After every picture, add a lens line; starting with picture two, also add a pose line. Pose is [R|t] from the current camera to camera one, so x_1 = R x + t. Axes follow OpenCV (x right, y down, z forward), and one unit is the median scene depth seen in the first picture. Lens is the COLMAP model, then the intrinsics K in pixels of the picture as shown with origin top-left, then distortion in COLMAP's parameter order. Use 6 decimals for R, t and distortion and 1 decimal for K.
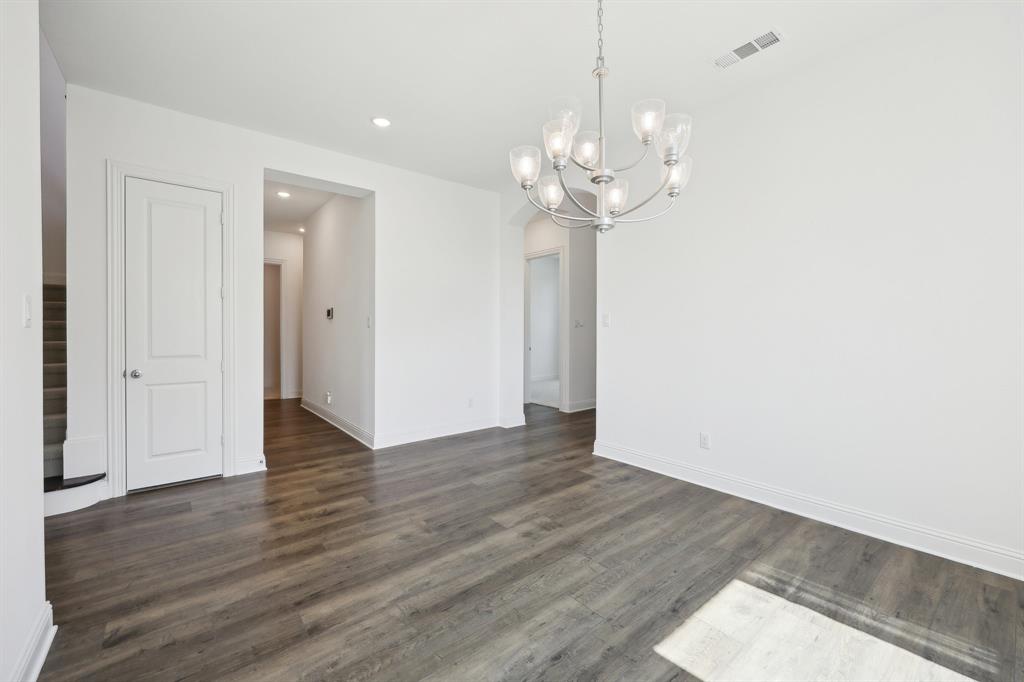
lens RADIAL K [[414.0, 0, 513.6], [0, 414.0, 336.3], [0, 0, 1]] dist [0.003663, 0.000365]
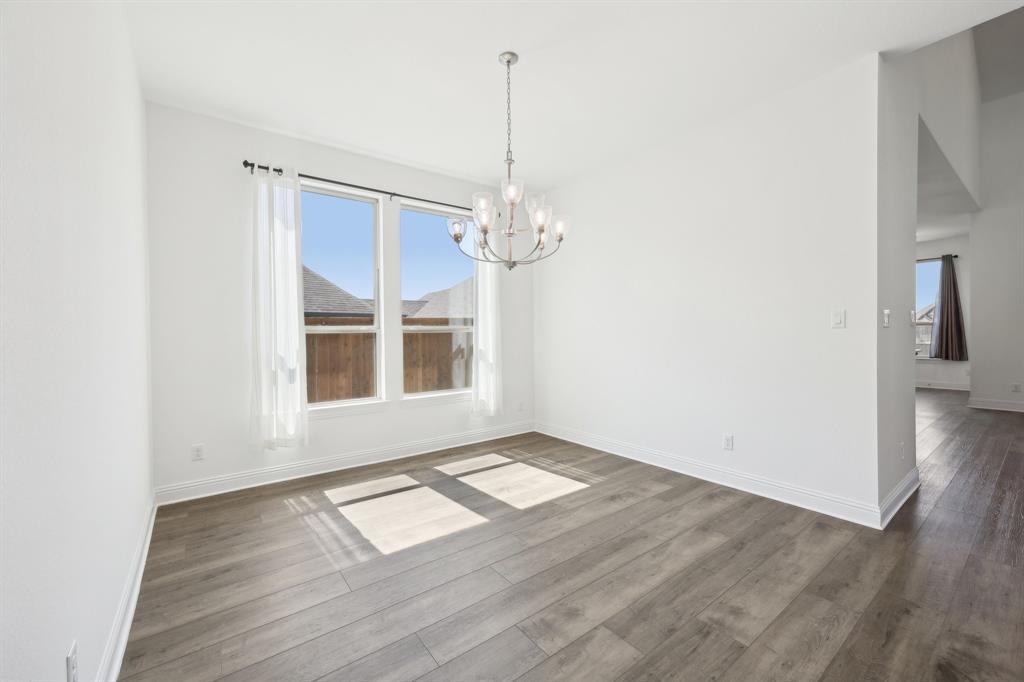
lens RADIAL K [[414.0, 0, 514.0], [0, 414.0, 336.4], [0, 0, 1]] dist [0.003663, 0.000365]
pose [[-0.999228, 0.015059, 0.036278, 0.109302], [0.015865, 0.999631, 0.022028, -0.032653], [-0.035933, 0.022586, -0.999099, 1.845861]]
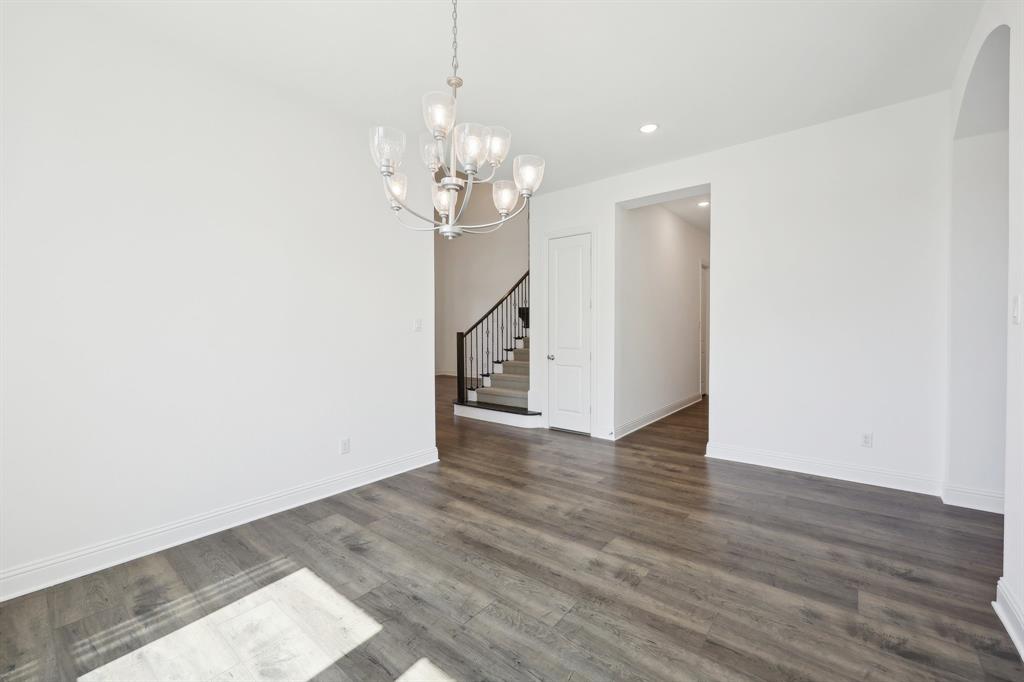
lens RADIAL K [[414.0, 0, 517.6], [0, 414.0, 335.7], [0, 0, 1]] dist [0.003663, 0.000365]
pose [[0.208040, 0.011725, -0.978050, 0.918285], [-0.006944, 0.999921, 0.010510, -0.019457], [0.978096, 0.004605, 0.208105, 0.691526]]
